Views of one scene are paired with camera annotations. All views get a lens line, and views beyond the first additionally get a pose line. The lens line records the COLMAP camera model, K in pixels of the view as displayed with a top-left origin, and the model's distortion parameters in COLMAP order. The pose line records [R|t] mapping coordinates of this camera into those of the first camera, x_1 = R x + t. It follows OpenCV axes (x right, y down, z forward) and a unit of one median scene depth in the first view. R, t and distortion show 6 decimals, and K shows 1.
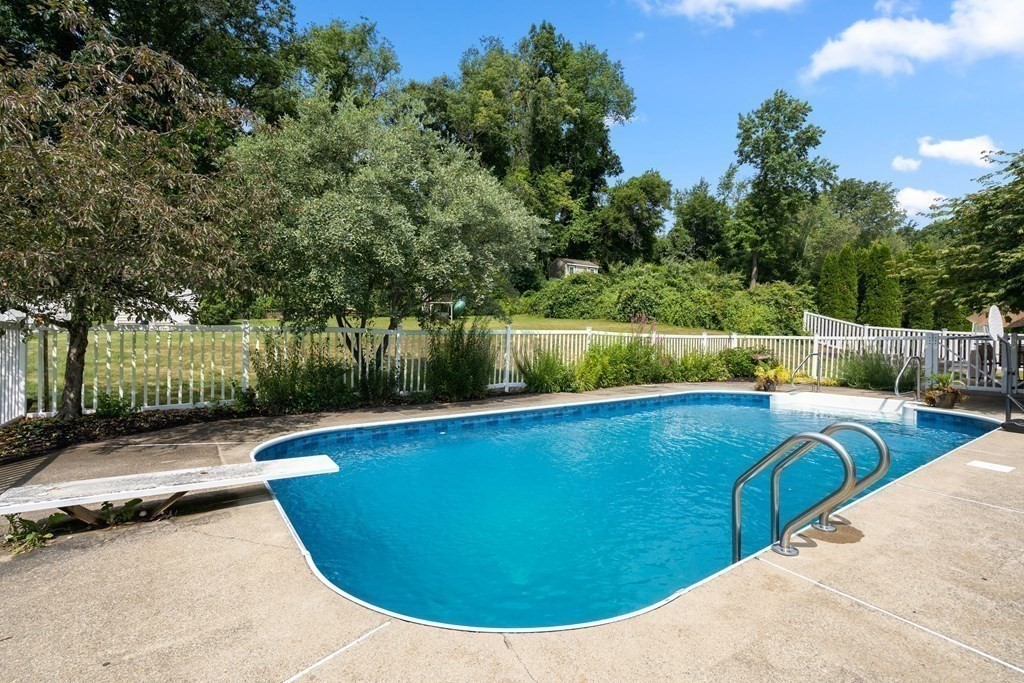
lens RADIAL K [[458.5, 0, 509.1], [0, 458.5, 338.7], [0, 0, 1]] dist [-0.005426, -0.000384]
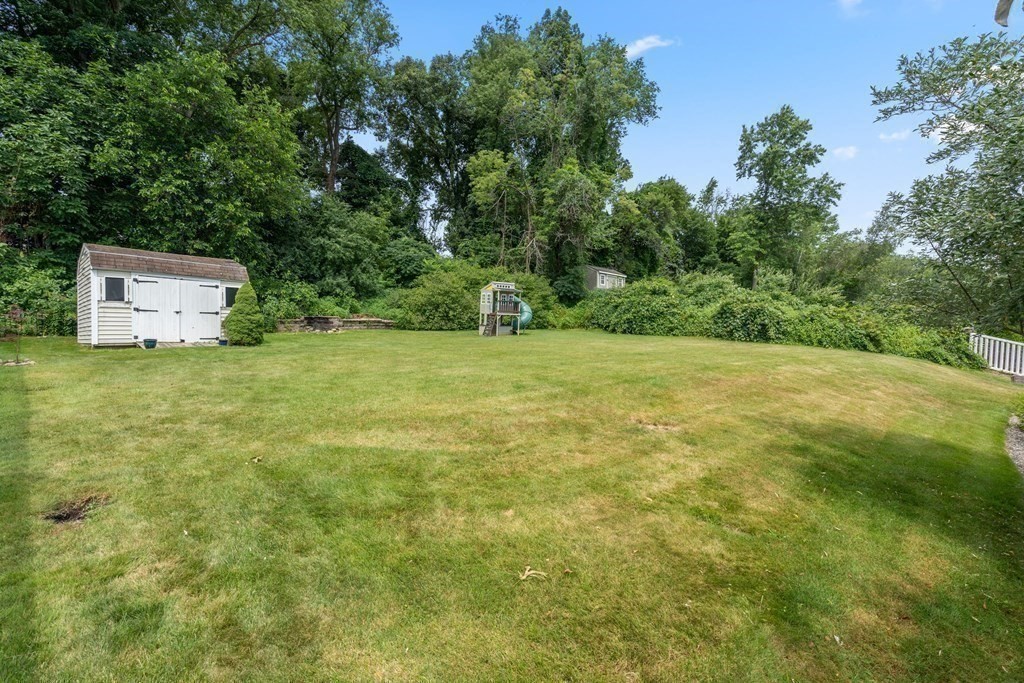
lens RADIAL K [[458.5, 0, 509.1], [0, 458.5, 338.7], [0, 0, 1]] dist [-0.005426, -0.000384]
pose [[0.985632, 0.005418, 0.168819, -0.170243], [-0.002415, 0.999835, -0.017989, -0.012692], [-0.168889, 0.017323, 0.985483, 0.121677]]
